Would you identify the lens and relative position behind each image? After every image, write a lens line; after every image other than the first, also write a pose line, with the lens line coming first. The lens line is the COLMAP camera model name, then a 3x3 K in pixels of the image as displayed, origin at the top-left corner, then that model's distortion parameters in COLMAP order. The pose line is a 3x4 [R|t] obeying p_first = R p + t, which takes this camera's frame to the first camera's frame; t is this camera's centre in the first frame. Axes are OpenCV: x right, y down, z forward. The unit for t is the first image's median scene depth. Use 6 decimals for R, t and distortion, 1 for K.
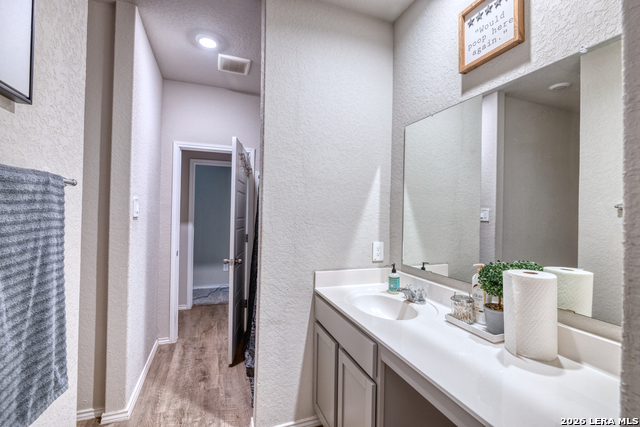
lens RADIAL K [[289.7, 0, 320.6], [0, 289.7, 211.4], [0, 0, 1]] dist [0.000272, 0.000011]
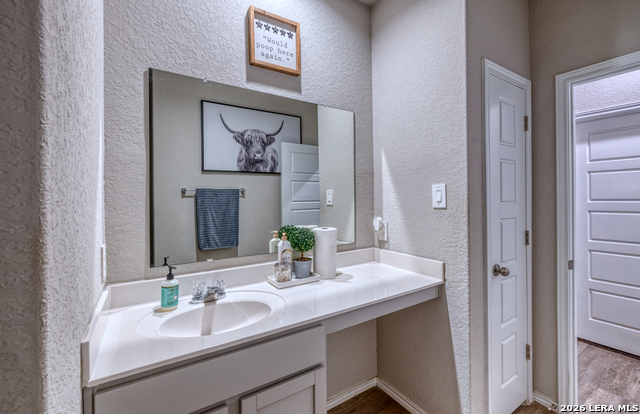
lens RADIAL K [[276.4, 0, 320.9], [0, 276.4, 202.3], [0, 0, 1]] dist [-0.000198, 0.000002]
pose [[-0.216541, -0.017488, 0.976117, -0.598917], [0.006470, 0.999792, 0.019348, 0.022552], [-0.976252, 0.010505, -0.216383, 1.009956]]
